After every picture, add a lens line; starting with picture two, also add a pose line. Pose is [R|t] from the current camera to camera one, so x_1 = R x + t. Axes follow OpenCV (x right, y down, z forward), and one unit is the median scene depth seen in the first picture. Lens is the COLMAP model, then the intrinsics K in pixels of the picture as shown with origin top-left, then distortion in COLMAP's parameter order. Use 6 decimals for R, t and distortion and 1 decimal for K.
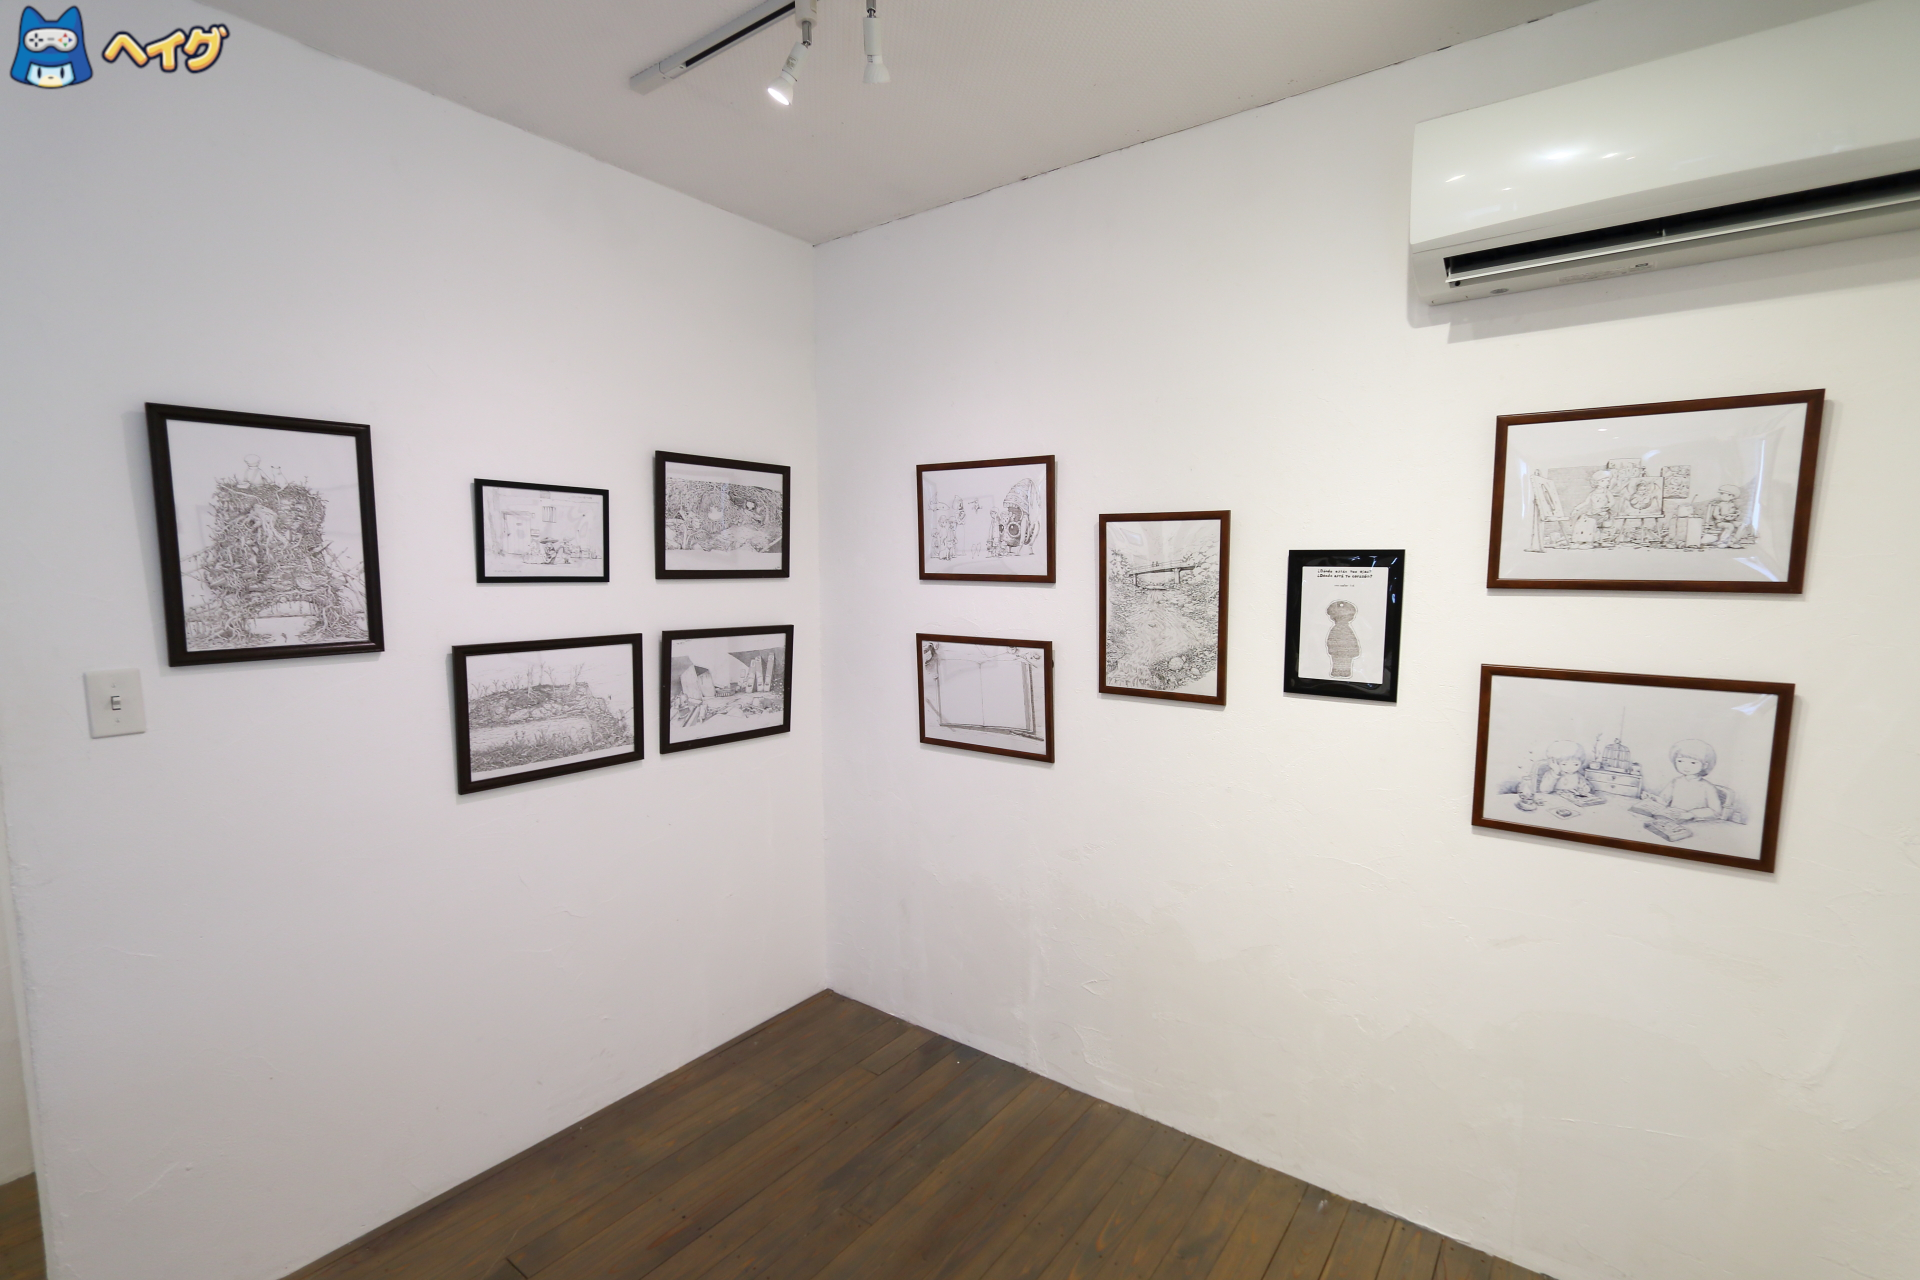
lens RADIAL K [[870.3, 0, 960.0], [0, 870.3, 640.0], [0, 0, 1]] dist [0.000591, -0.000097]
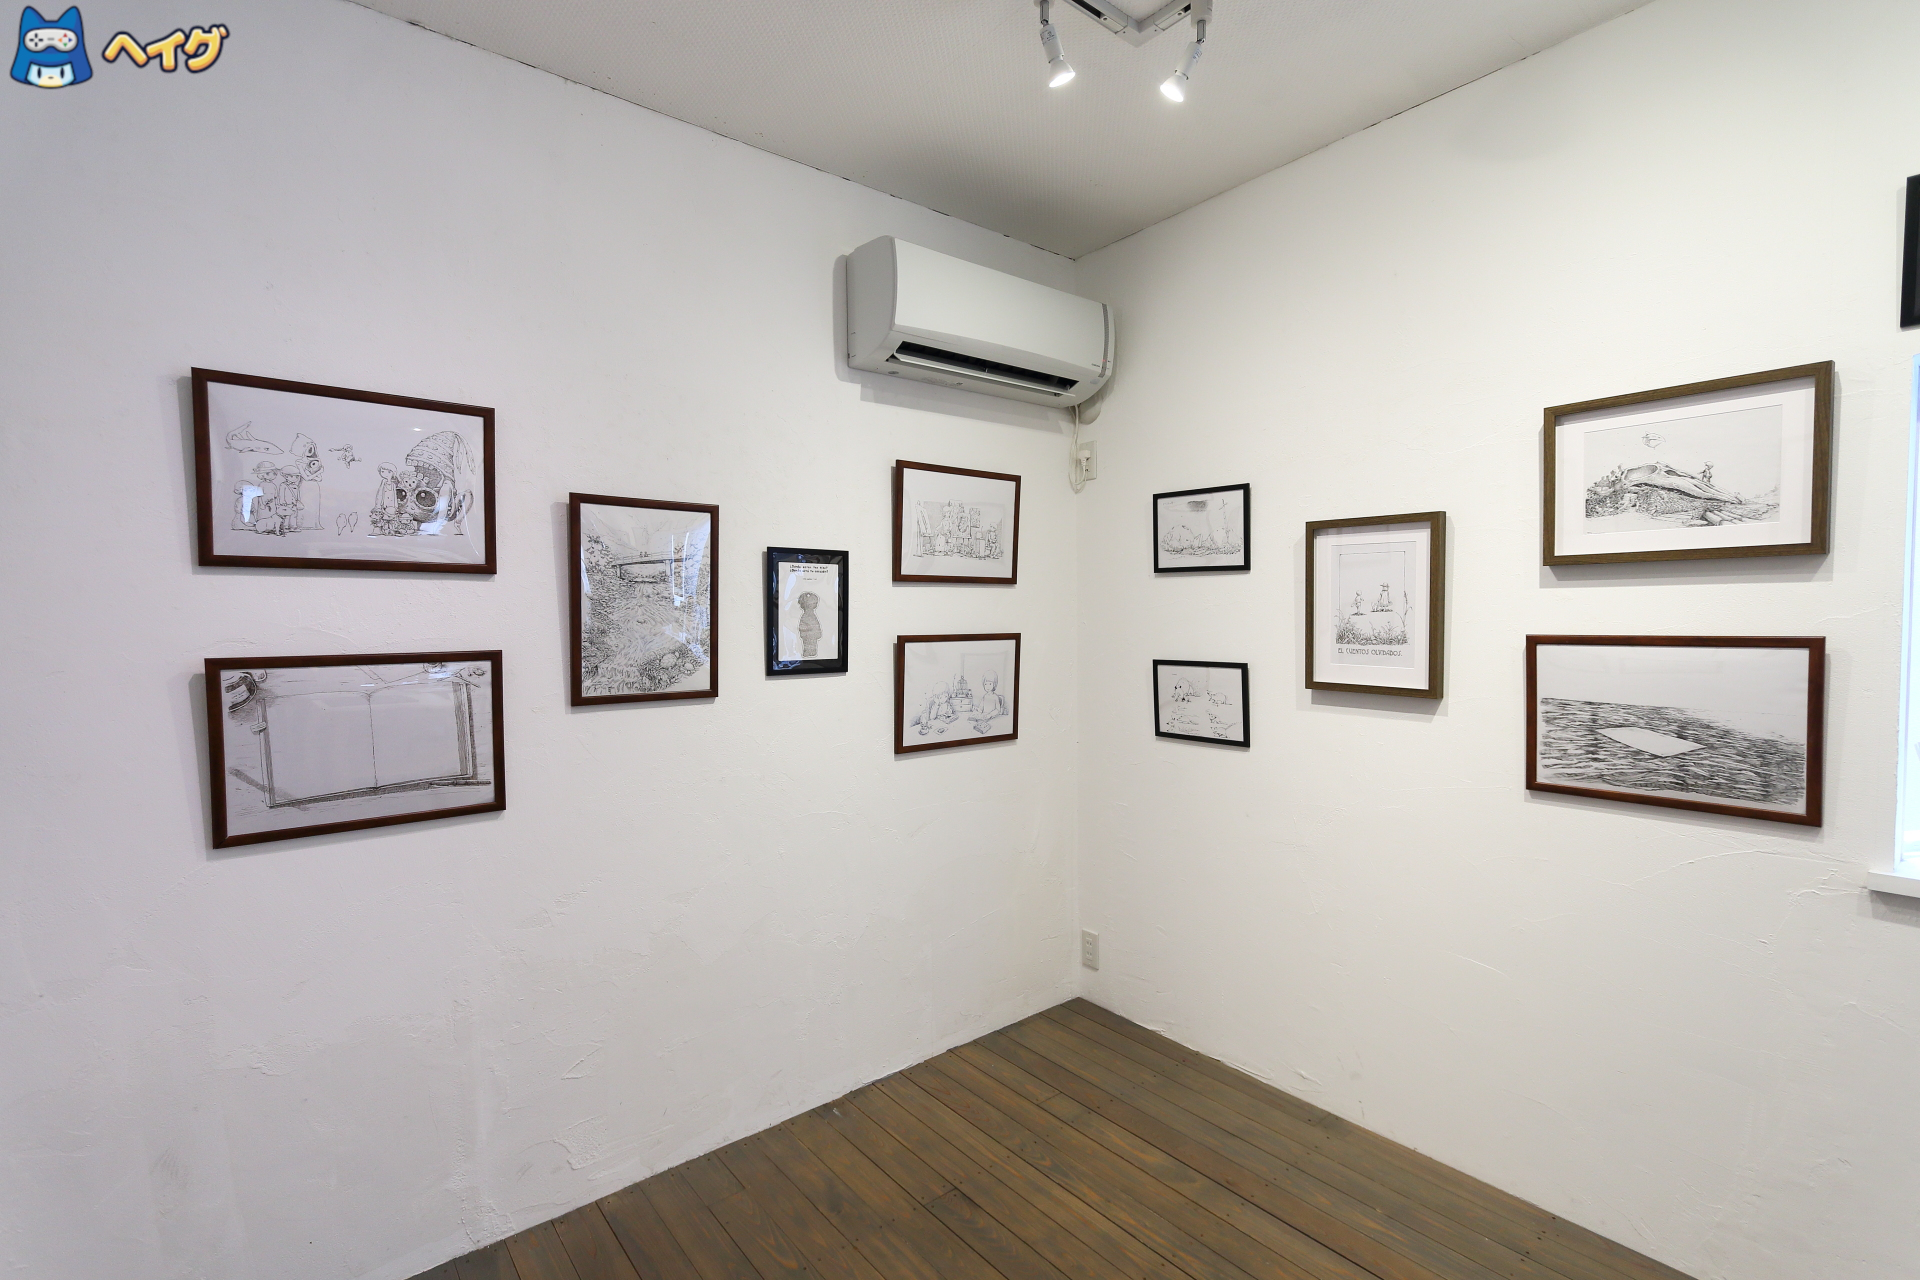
lens RADIAL K [[870.3, 0, 960.0], [0, 870.3, 640.0], [0, 0, 1]] dist [0.000591, -0.000097]
pose [[0.243699, -0.031433, 0.969341, -0.601638], [0.091541, 0.995758, 0.009275, 0.025391], [-0.965521, 0.086474, 0.245543, 0.467662]]
